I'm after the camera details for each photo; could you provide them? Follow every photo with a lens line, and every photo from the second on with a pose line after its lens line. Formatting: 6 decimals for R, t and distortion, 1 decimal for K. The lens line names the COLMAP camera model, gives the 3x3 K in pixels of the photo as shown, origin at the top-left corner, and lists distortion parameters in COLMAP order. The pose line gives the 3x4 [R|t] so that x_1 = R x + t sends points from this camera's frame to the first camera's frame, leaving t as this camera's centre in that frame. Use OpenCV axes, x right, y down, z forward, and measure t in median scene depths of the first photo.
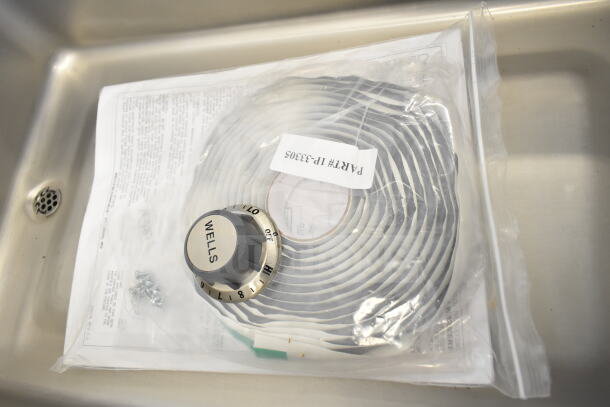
lens RADIAL K [[464.9, 0, 305.7], [0, 464.9, 204.3], [0, 0, 1]] dist [-0.037156, 0.001792]
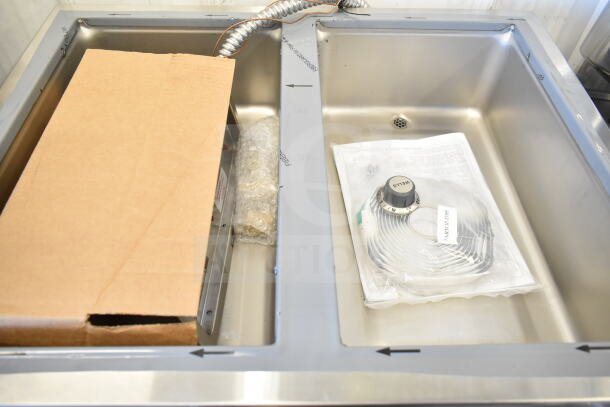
lens RADIAL K [[464.9, 0, 304.7], [0, 464.9, 202.0], [0, 0, 1]] dist [-0.037156, 0.001792]
pose [[0.131771, 0.914595, -0.382298, 0.603231], [-0.954767, 0.220807, 0.199160, 0.079846], [0.266565, 0.338761, 0.902321, -1.053565]]
